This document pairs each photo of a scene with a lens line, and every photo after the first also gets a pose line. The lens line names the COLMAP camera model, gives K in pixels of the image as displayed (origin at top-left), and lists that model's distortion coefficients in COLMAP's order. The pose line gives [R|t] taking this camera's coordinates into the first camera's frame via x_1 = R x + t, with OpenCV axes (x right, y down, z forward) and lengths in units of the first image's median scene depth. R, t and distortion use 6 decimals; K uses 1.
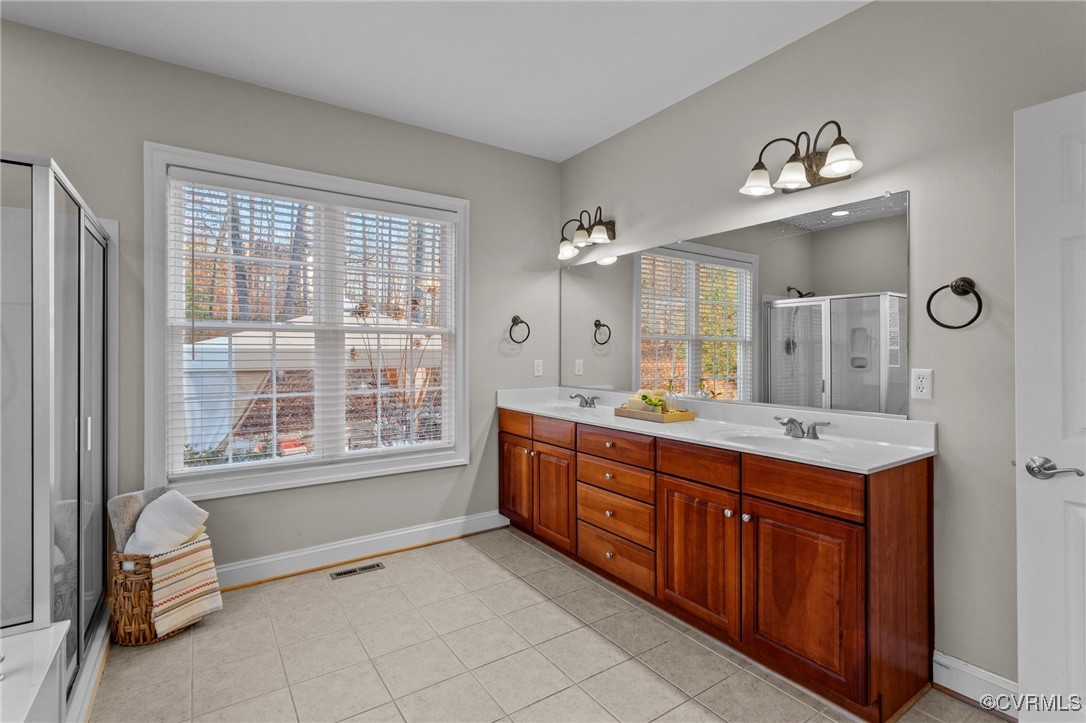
lens RADIAL K [[520.1, 0, 542.0], [0, 520.1, 356.3], [0, 0, 1]] dist [0.003388, 0.000105]
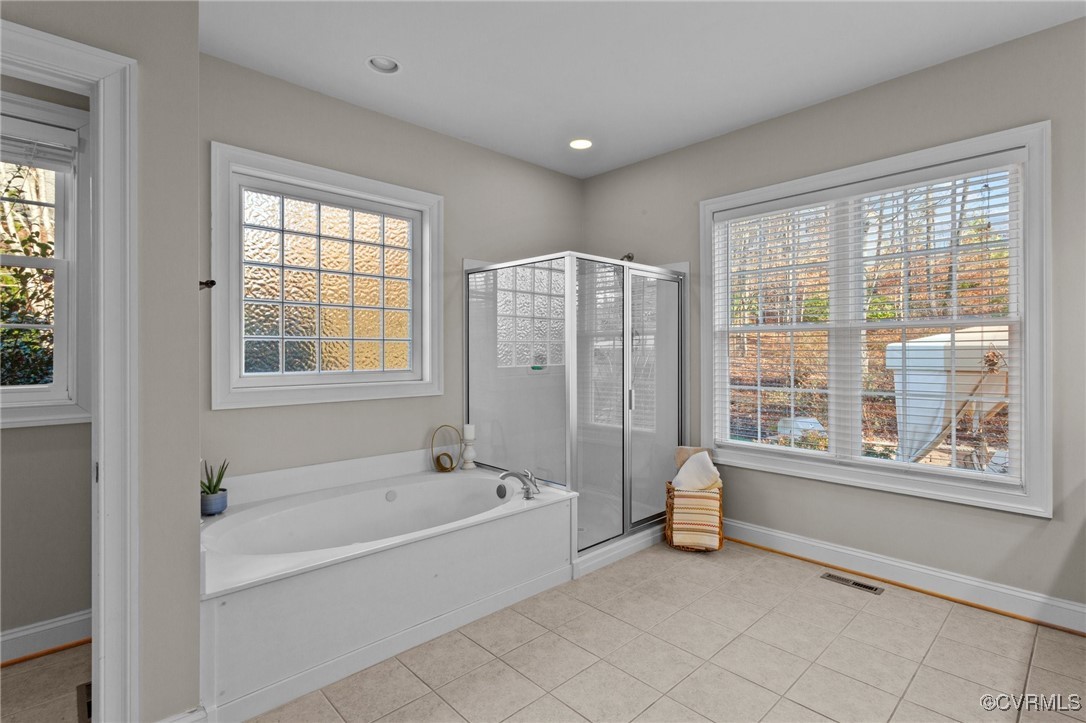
lens RADIAL K [[520.1, 0, 540.0], [0, 520.1, 353.7], [0, 0, 1]] dist [0.003388, 0.000105]
pose [[0.154577, 0.005881, -0.987963, 0.472658], [-0.004953, 0.999974, 0.005178, -0.003329], [0.987968, 0.004093, 0.154602, 0.290779]]
